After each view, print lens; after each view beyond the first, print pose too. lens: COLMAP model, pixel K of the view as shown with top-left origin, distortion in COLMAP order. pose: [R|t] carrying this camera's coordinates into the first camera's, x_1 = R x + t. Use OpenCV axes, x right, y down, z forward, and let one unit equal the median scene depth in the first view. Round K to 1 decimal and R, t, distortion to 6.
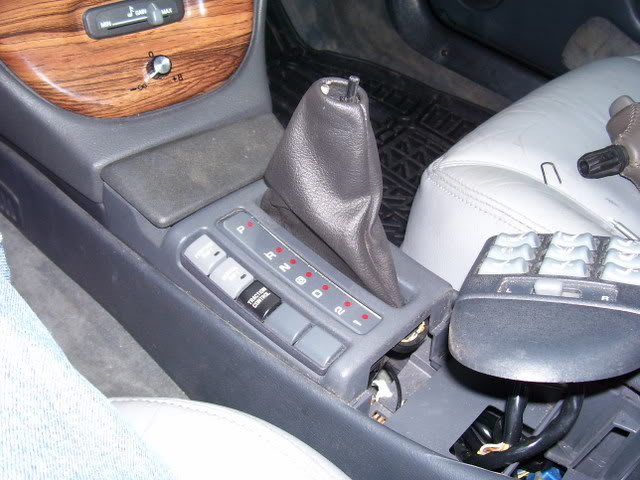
lens RADIAL K [[708.8, 0, 361.9], [0, 708.8, 278.6], [0, 0, 1]] dist [-0.239332, 0.288117]
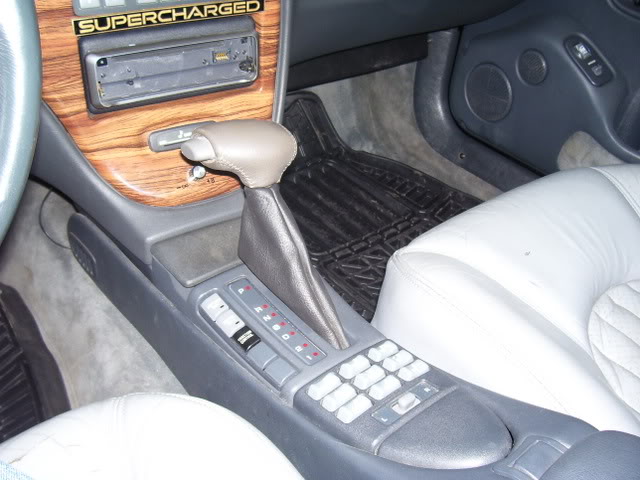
lens RADIAL K [[690.9, 0, 344.3], [0, 690.9, 278.5], [0, 0, 1]] dist [-0.213375, 0.275818]
pose [[0.990062, 0.051454, -0.130881, 0.196311], [-0.065957, 0.991850, -0.109014, 0.040822], [0.124205, 0.116563, 0.985386, -0.320446]]
